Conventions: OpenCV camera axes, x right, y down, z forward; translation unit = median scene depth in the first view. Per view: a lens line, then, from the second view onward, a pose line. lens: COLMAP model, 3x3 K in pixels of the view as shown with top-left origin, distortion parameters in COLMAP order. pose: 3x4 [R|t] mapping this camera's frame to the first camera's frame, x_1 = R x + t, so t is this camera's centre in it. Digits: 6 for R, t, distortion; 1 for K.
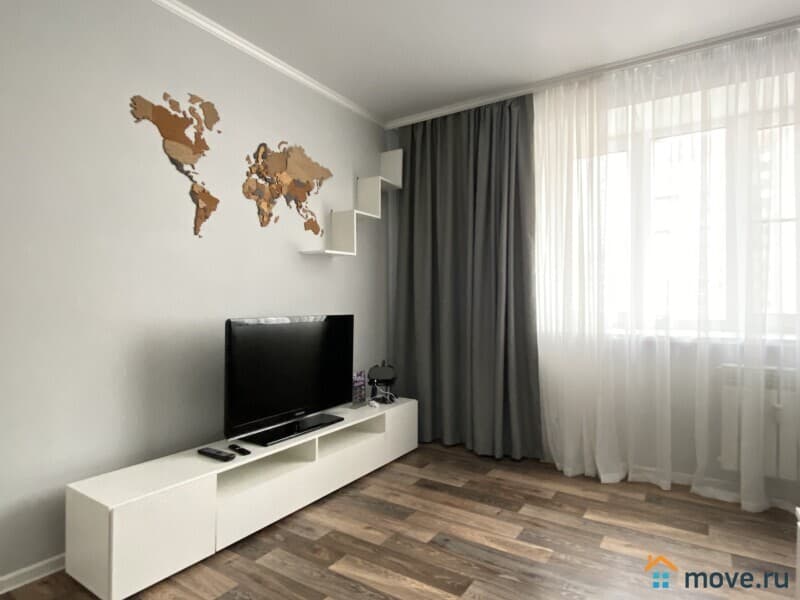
lens RADIAL K [[450.4, 0, 400.0], [0, 450.4, 300.0], [0, 0, 1]] dist [0.021775, -0.002167]
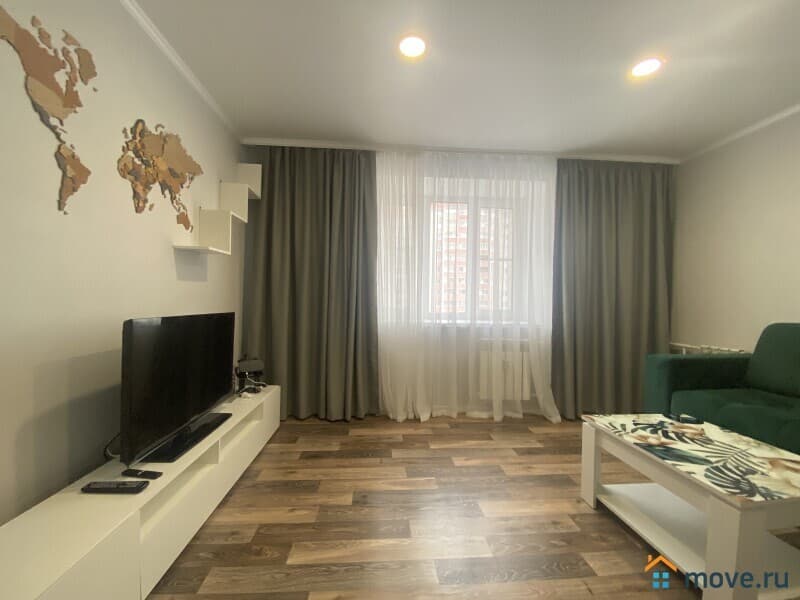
lens RADIAL K [[325.0, 0, 392.0], [0, 325.0, 296.3], [0, 0, 1]] dist [0.025750, -0.019477]
pose [[0.800463, 0.021667, 0.598990, -0.307803], [-0.019549, 0.999758, -0.010039, -0.002418], [-0.599063, -0.003674, 0.800693, 0.202548]]
